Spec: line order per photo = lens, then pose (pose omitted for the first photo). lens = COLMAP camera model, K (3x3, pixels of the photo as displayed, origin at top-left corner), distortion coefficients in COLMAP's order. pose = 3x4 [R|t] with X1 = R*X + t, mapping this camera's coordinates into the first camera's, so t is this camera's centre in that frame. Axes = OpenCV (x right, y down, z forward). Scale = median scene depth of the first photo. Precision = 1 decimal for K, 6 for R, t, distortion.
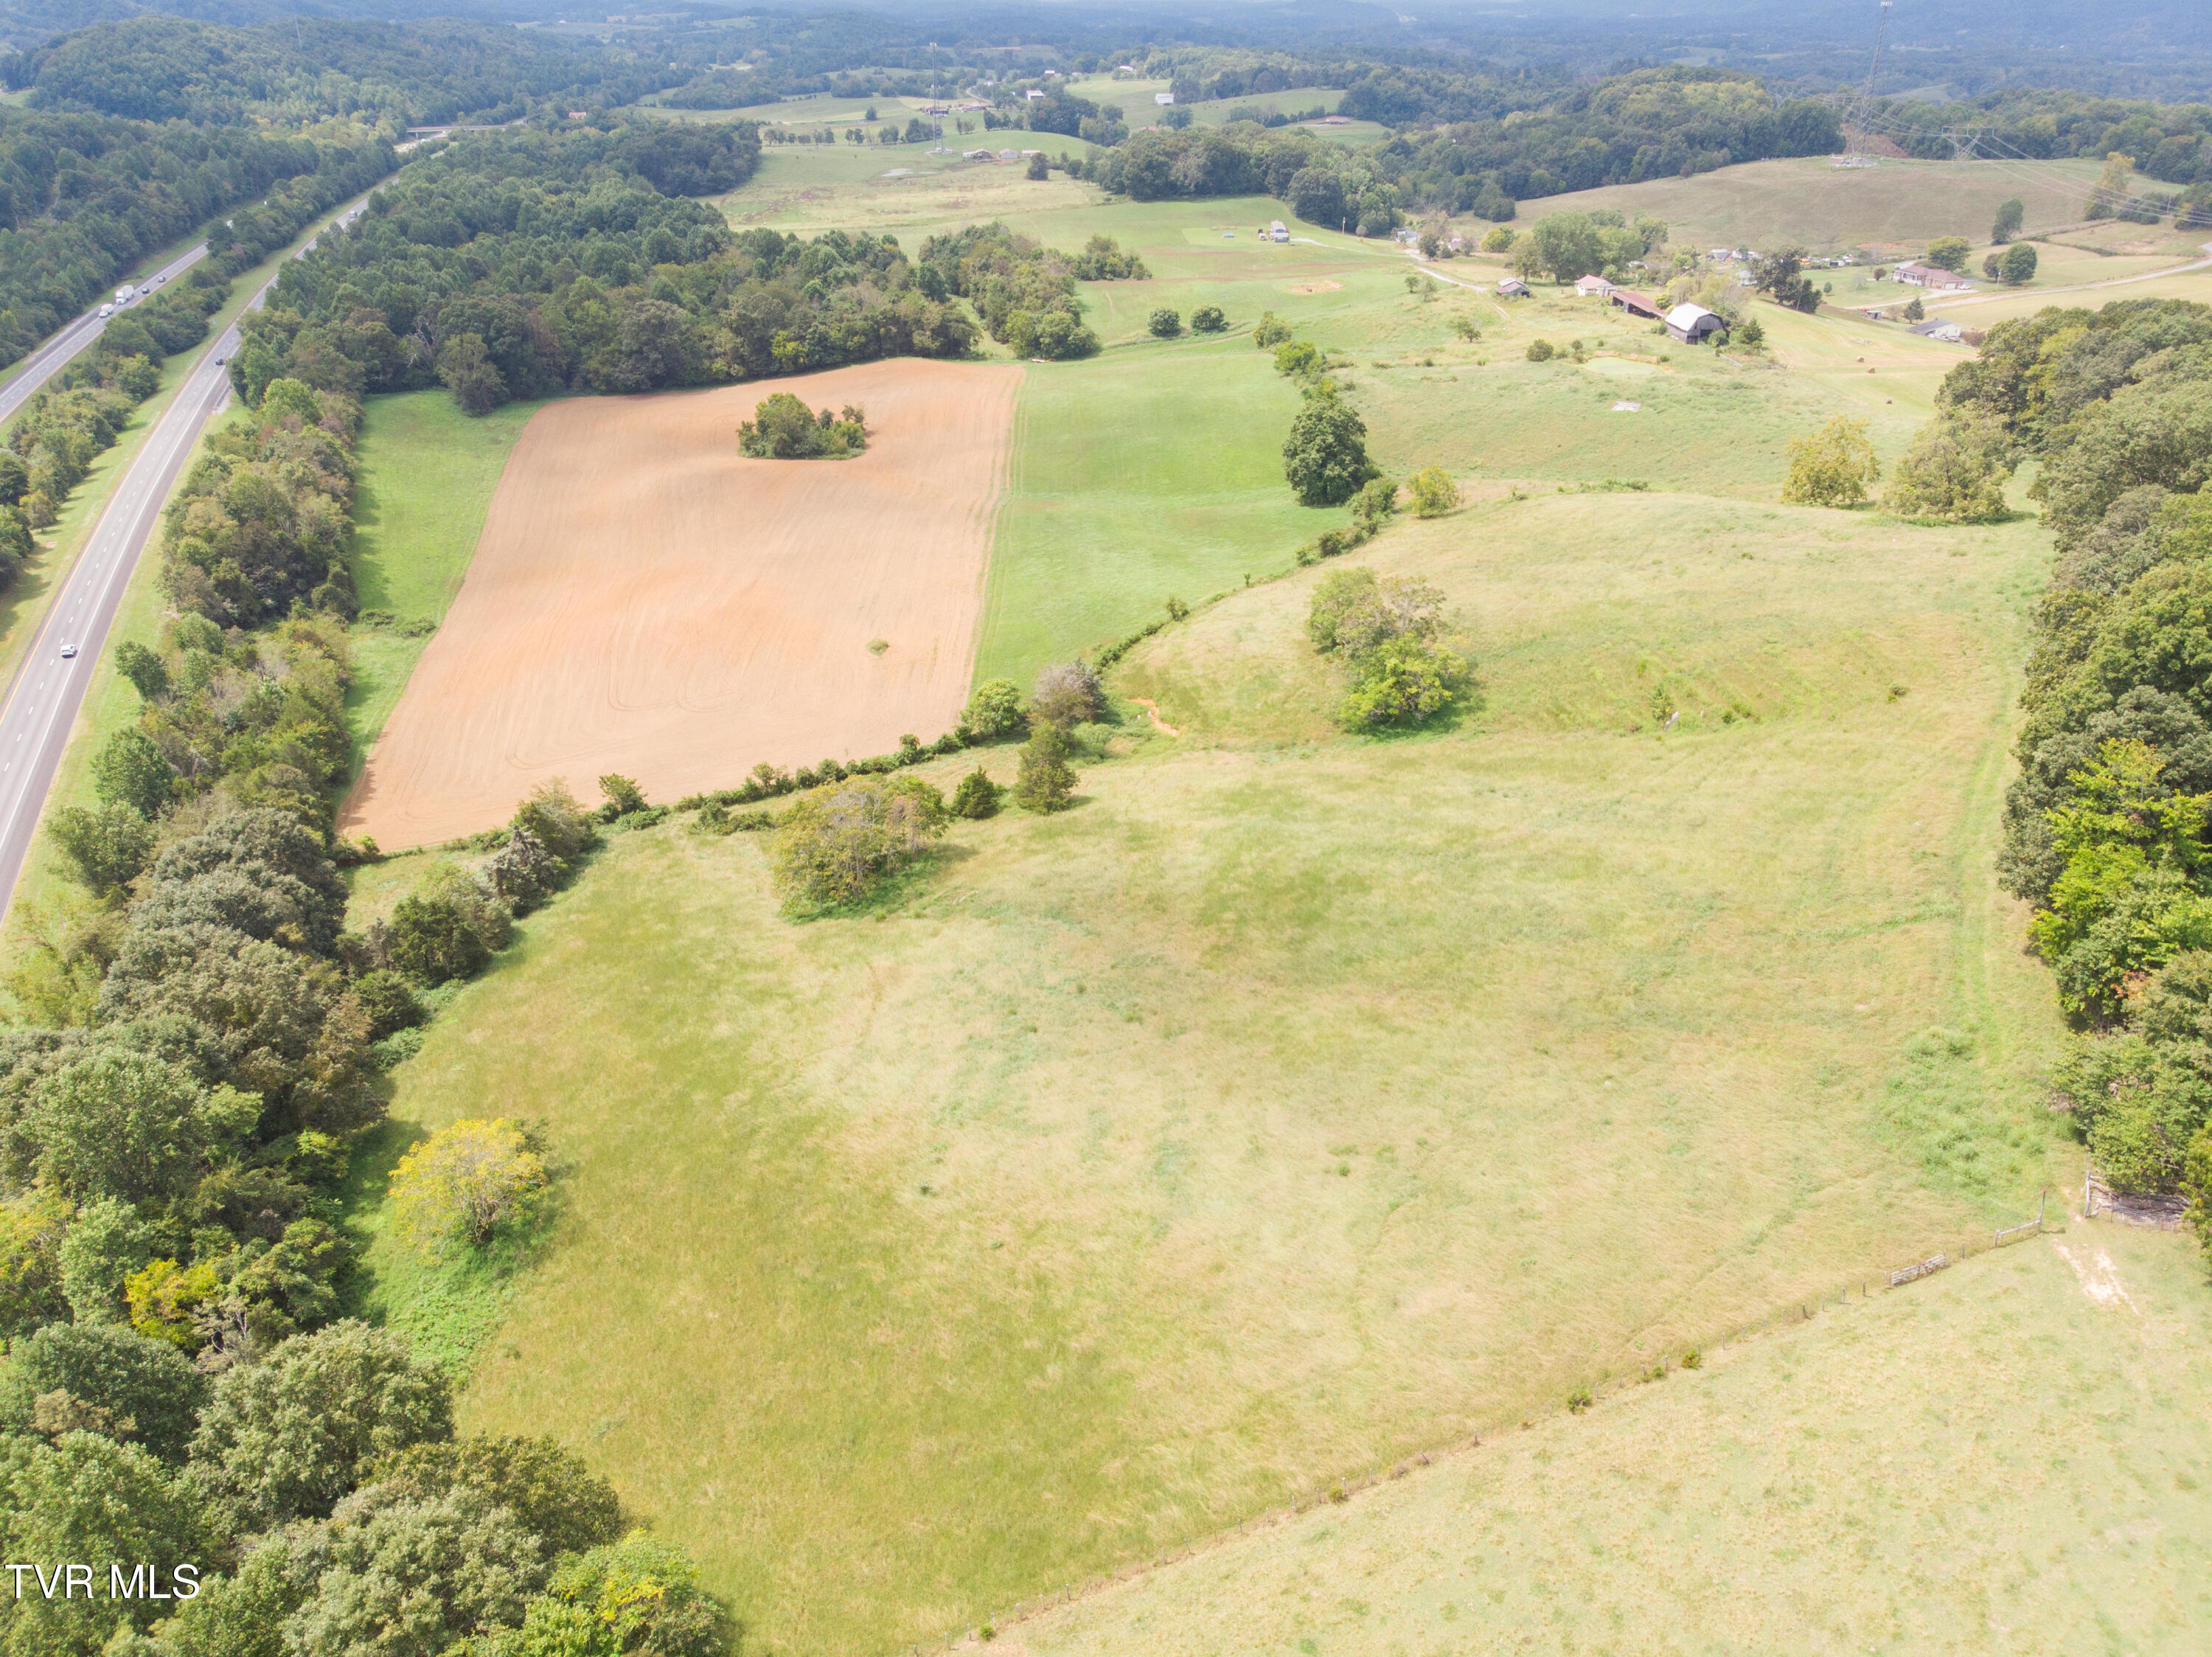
lens RADIAL K [[1634.0, 0, 1107.0], [0, 1634.0, 834.3], [0, 0, 1]] dist [-0.022430, 0.026888]
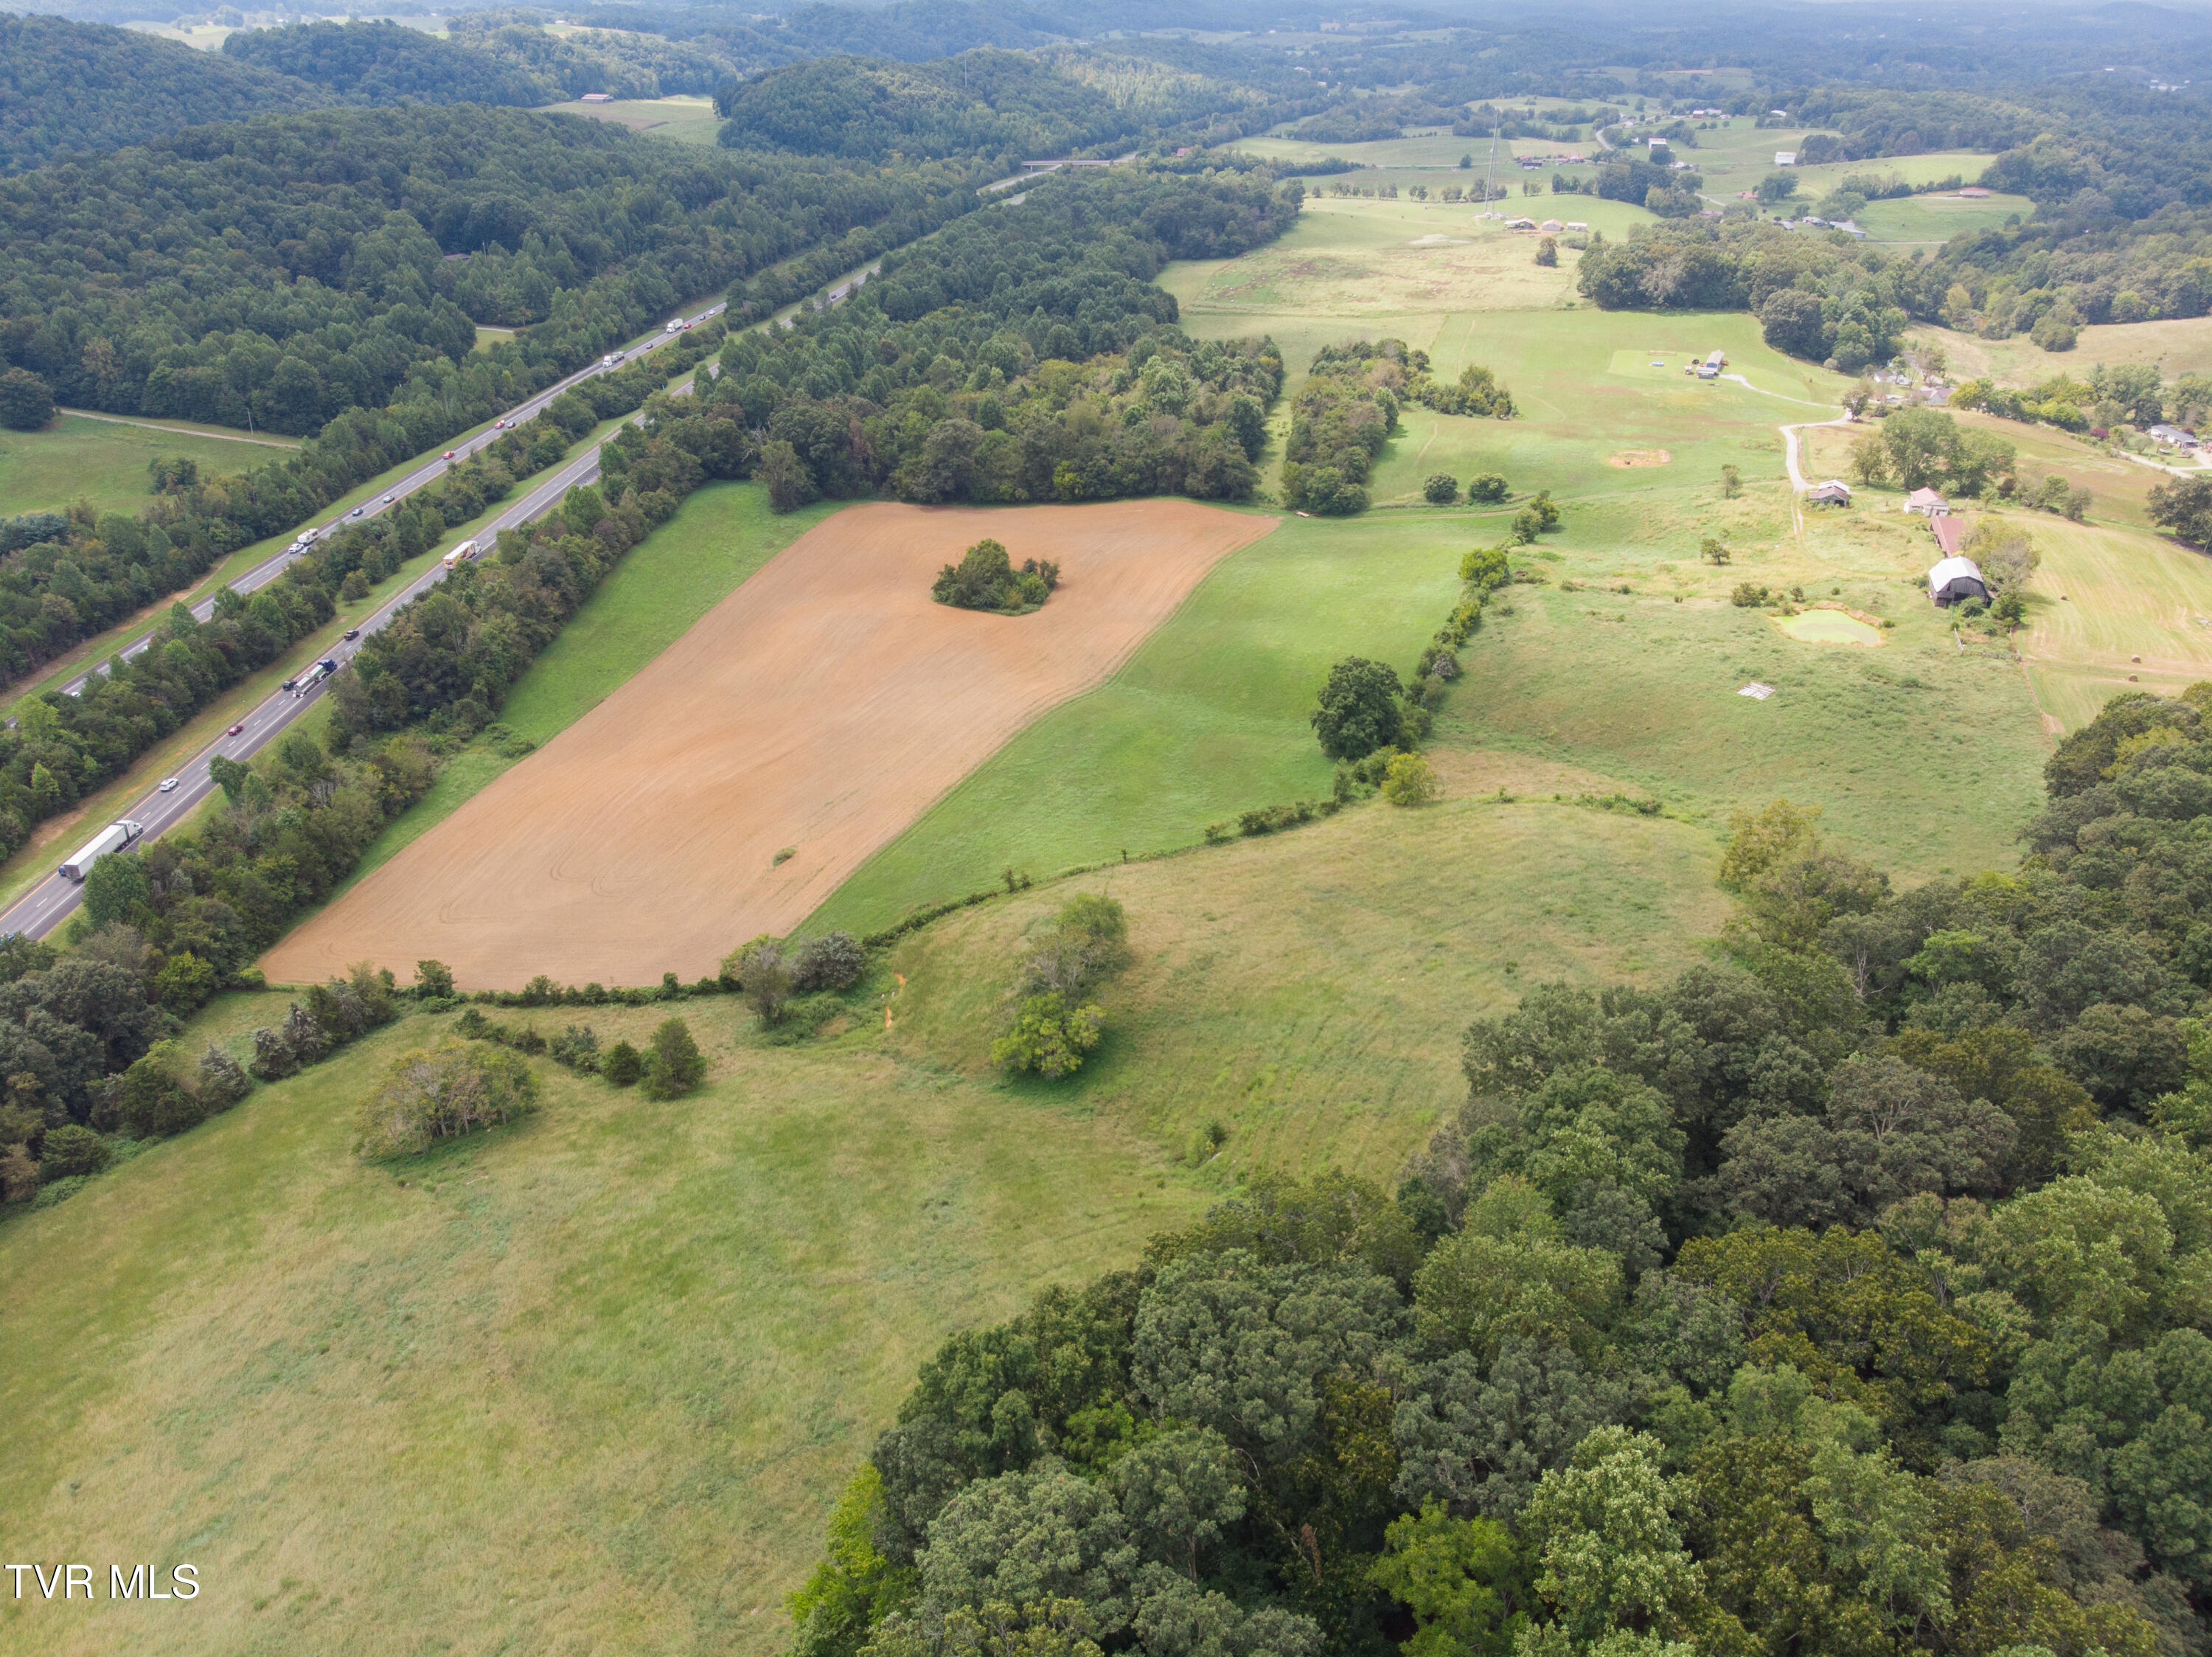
lens RADIAL K [[1634.0, 0, 1107.0], [0, 1634.0, 834.3], [0, 0, 1]] dist [-0.022430, 0.026888]
pose [[0.917826, 0.184526, -0.351491, 0.237931], [-0.183261, 0.982361, 0.037183, -0.113635], [0.352152, 0.030287, 0.935453, 0.029144]]
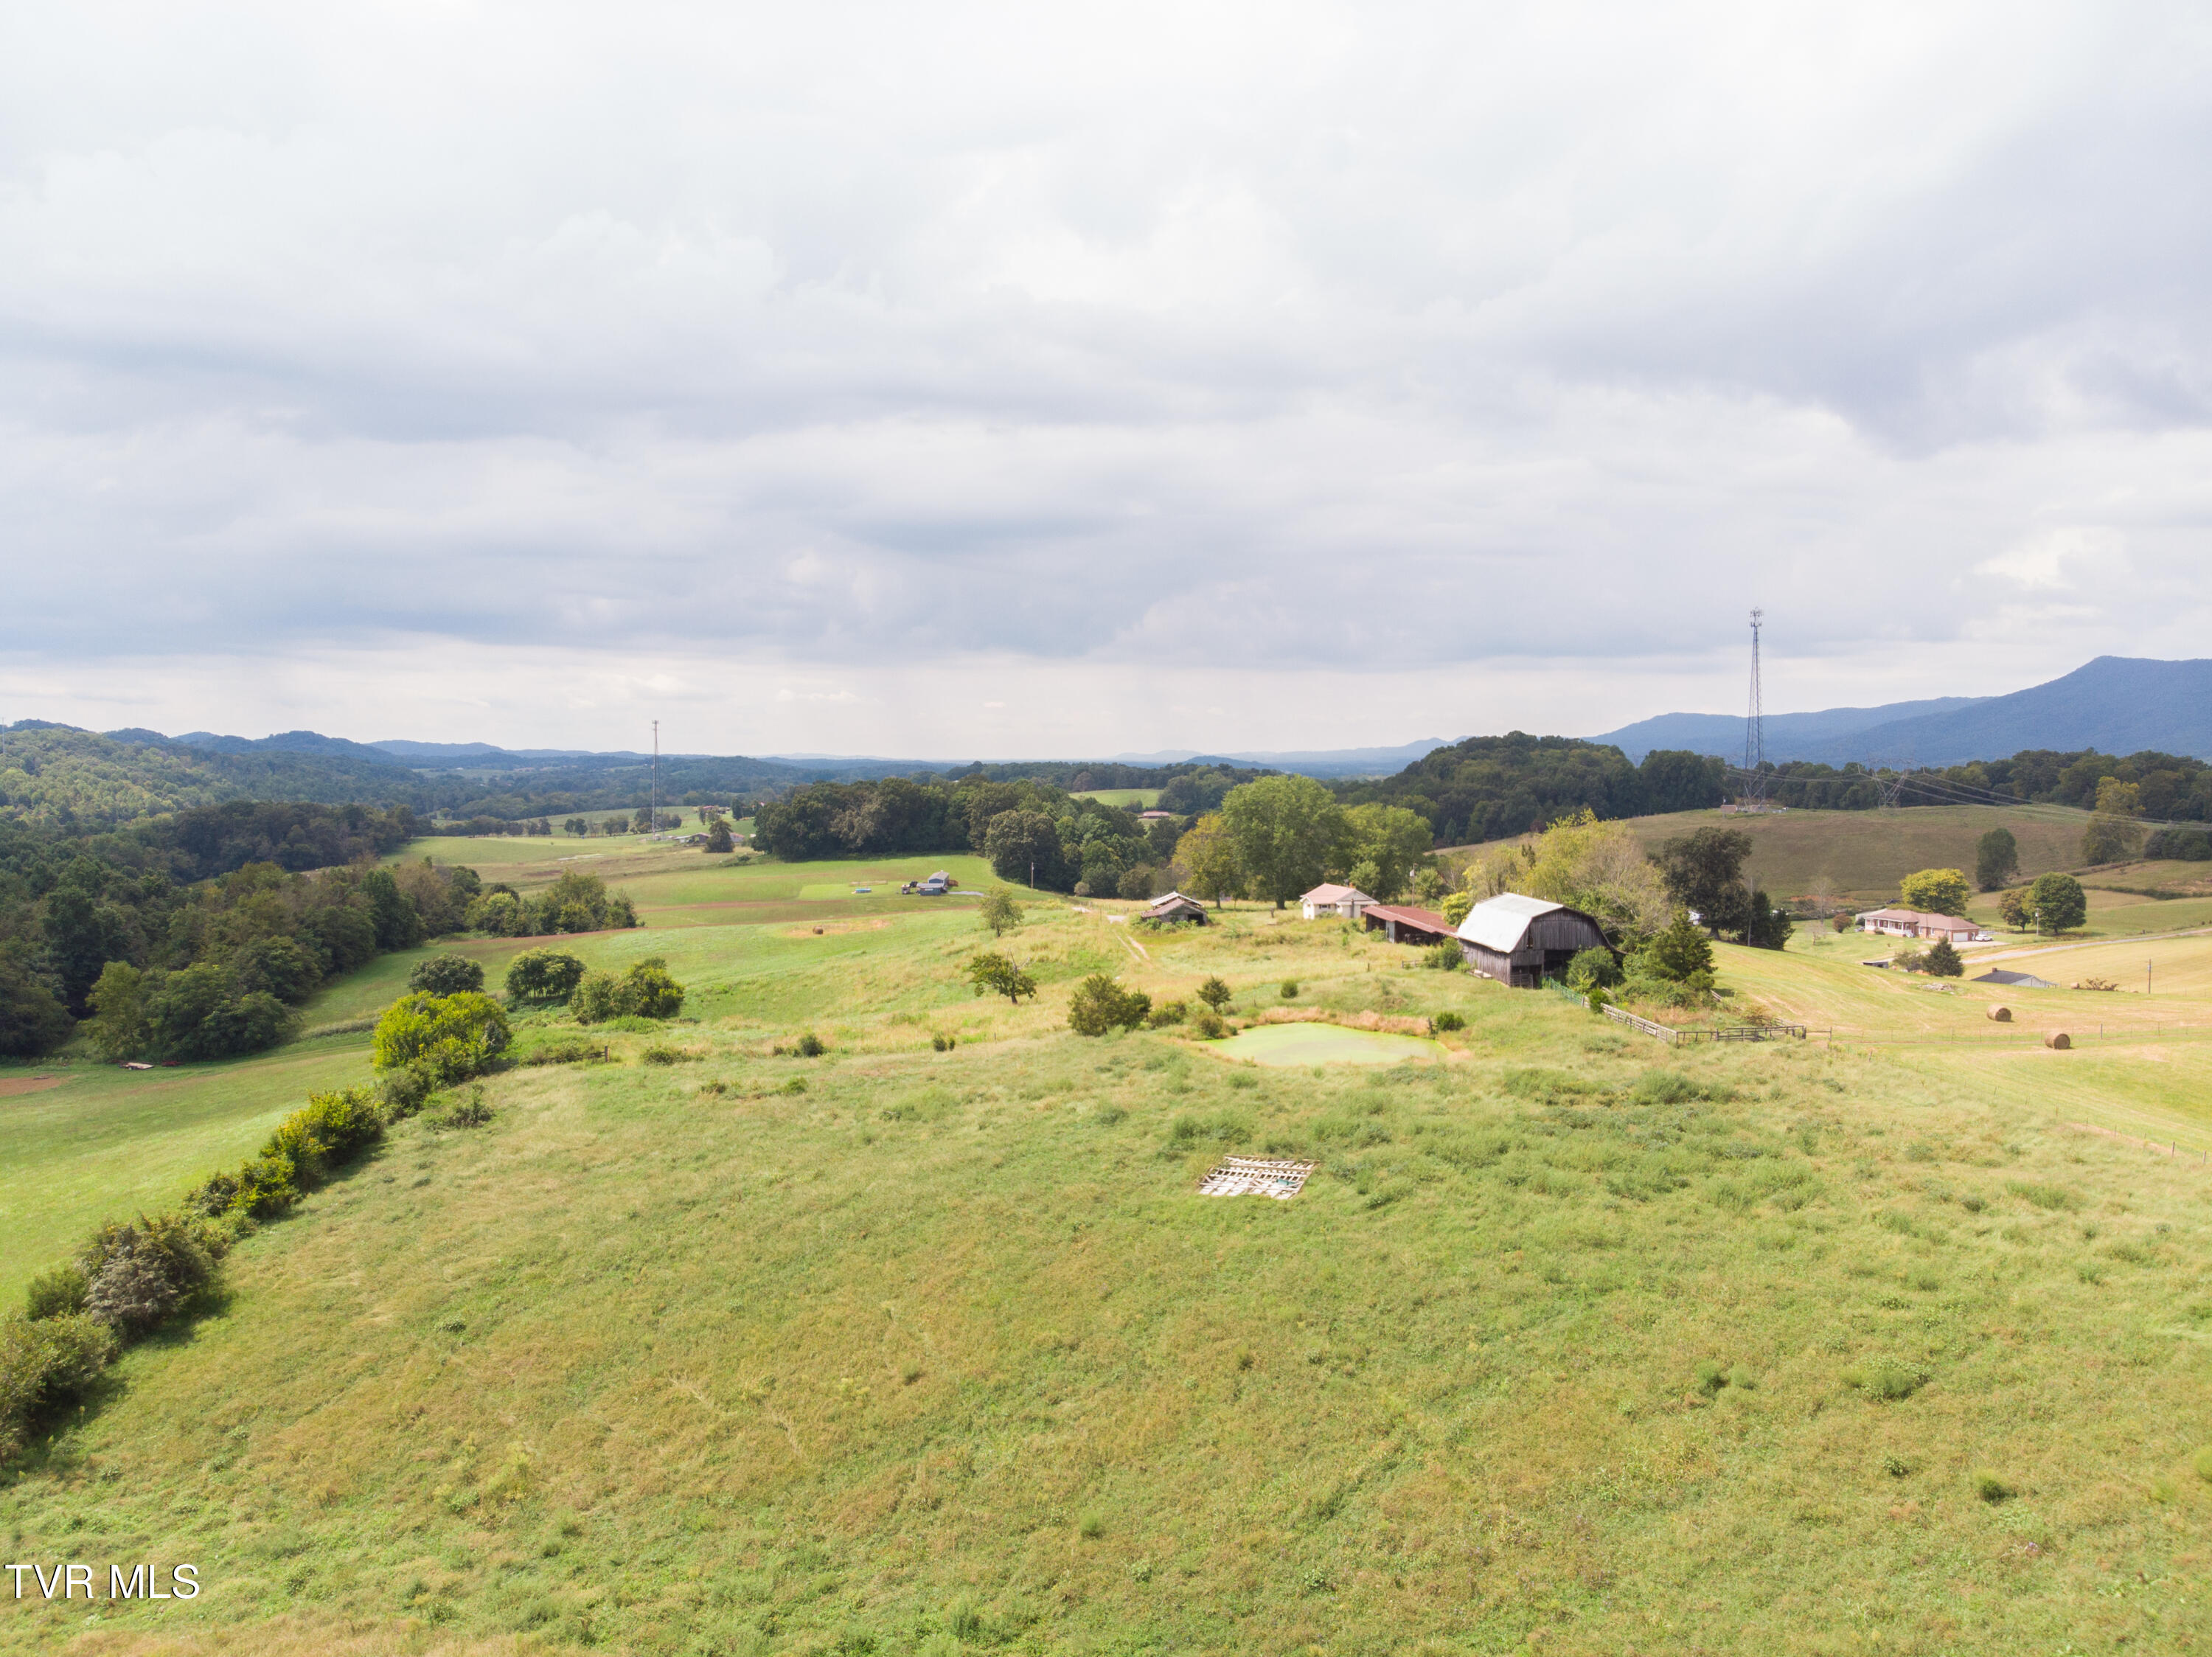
lens RADIAL K [[1634.0, 0, 1107.0], [0, 1634.0, 834.3], [0, 0, 1]] dist [-0.022430, 0.026888]
pose [[0.999002, -0.006790, 0.044138, 0.211587], [0.024759, 0.906780, -0.420877, -0.152424], [-0.037166, 0.421550, 0.906043, 0.557122]]
